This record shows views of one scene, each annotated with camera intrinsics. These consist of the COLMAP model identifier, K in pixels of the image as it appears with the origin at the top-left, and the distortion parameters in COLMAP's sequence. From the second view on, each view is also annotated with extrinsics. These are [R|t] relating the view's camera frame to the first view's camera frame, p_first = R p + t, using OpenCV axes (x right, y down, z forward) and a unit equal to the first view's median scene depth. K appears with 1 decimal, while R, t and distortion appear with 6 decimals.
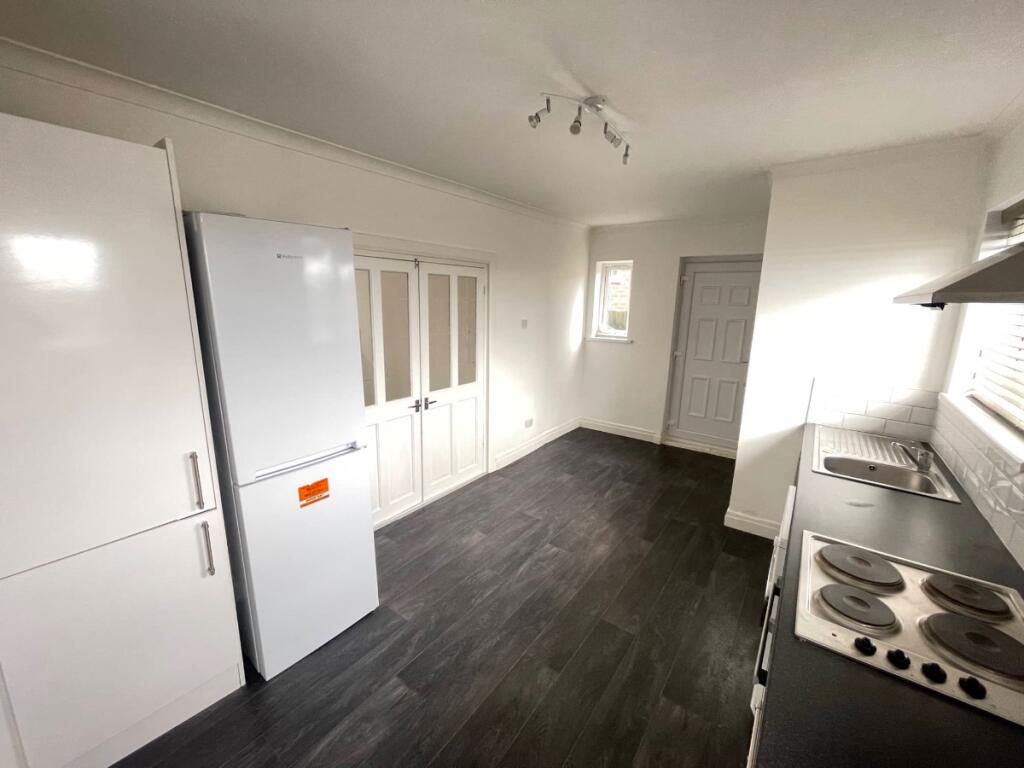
lens RADIAL K [[412.6, 0, 509.2], [0, 412.6, 384.8], [0, 0, 1]] dist [-0.001124, 0.000468]
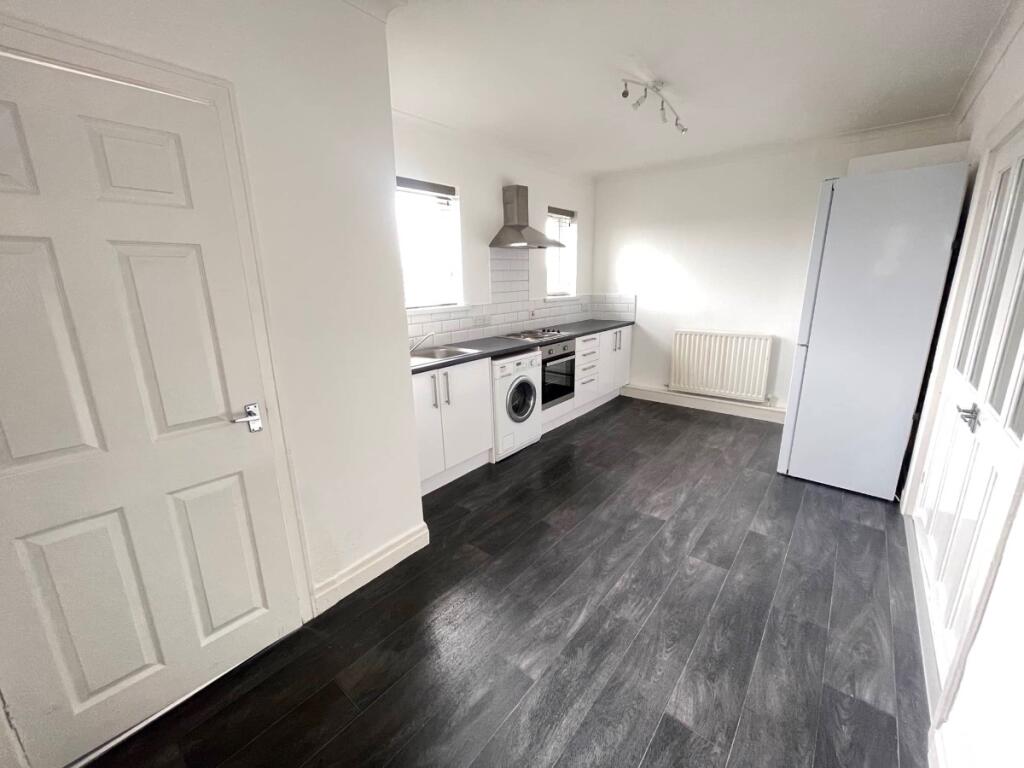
lens RADIAL K [[412.6, 0, 513.6], [0, 412.6, 384.2], [0, 0, 1]] dist [-0.001124, 0.000468]
pose [[-0.998218, -0.002004, 0.059643, 0.349966], [0.024068, 0.901032, 0.433085, -0.240088], [-0.054608, 0.433749, -0.899377, 1.622962]]
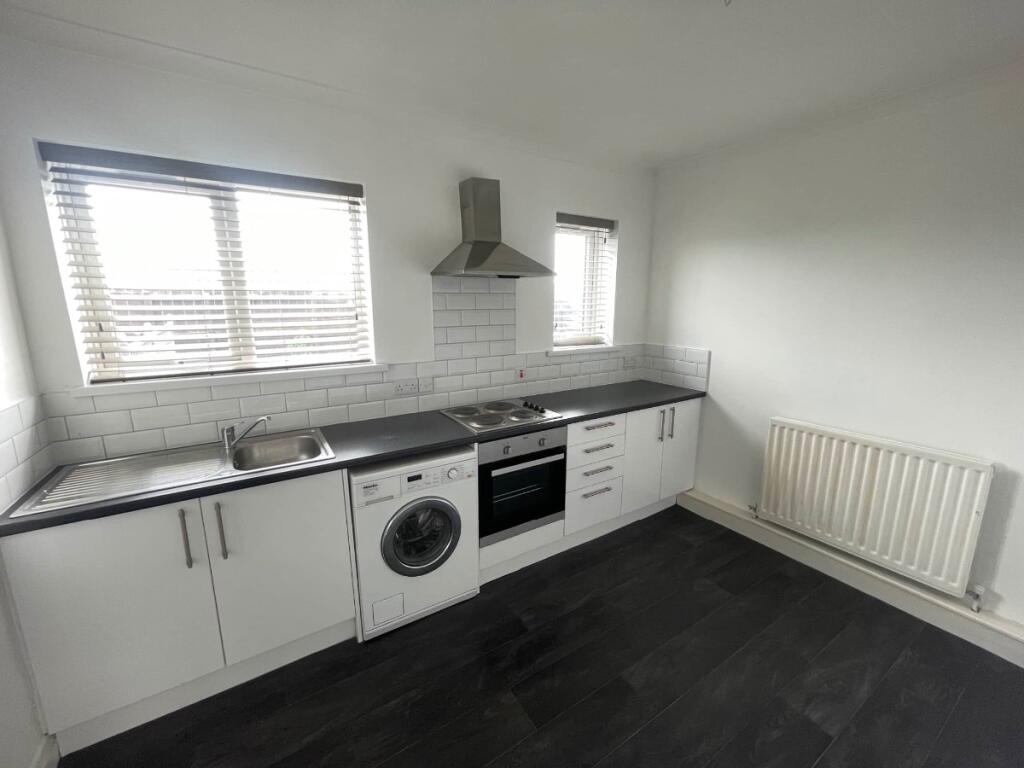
lens RADIAL K [[412.6, 0, 511.7], [0, 412.6, 382.2], [0, 0, 1]] dist [-0.001124, 0.000468]
pose [[-0.930082, -0.082523, 0.357962, 0.082792], [0.061993, 0.925207, 0.374366, -0.181967], [-0.362083, 0.370382, -0.855403, 1.104360]]
